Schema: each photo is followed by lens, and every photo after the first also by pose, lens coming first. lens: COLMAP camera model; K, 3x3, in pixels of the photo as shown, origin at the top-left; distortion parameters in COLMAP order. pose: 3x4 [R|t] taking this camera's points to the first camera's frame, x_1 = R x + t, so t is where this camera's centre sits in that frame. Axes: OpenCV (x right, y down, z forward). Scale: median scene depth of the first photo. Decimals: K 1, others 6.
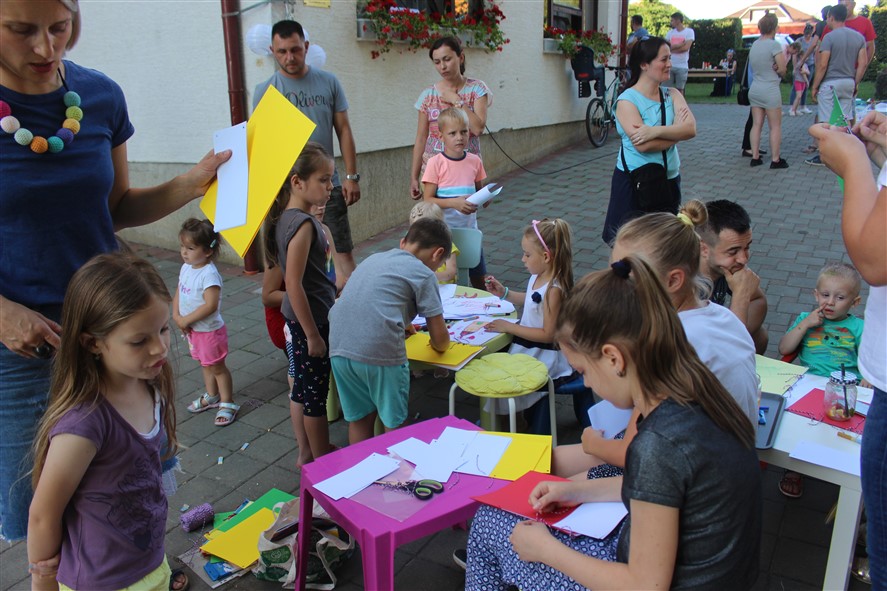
lens RADIAL K [[753.3, 0, 443.5], [0, 753.3, 295.5], [0, 0, 1]] dist [-0.008369, -0.003245]
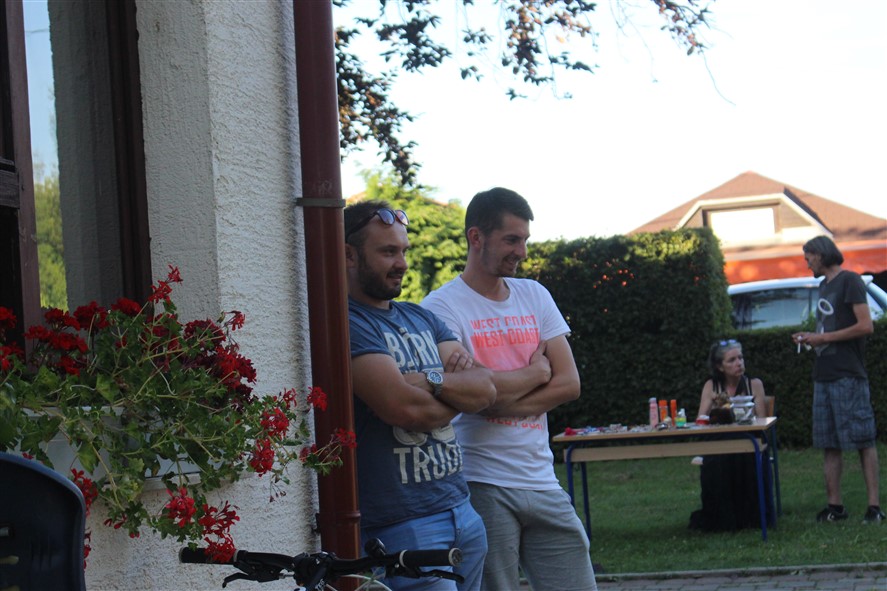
lens RADIAL K [[2204.9, 0, 443.5], [0, 2204.9, 295.5], [0, 0, 1]] dist [0.007664, -0.108040]
pose [[0.960449, -0.044517, 0.274874, 0.113851], [0.133519, 0.939882, -0.314317, -0.167481], [-0.244357, 0.338586, 0.908652, 0.477673]]
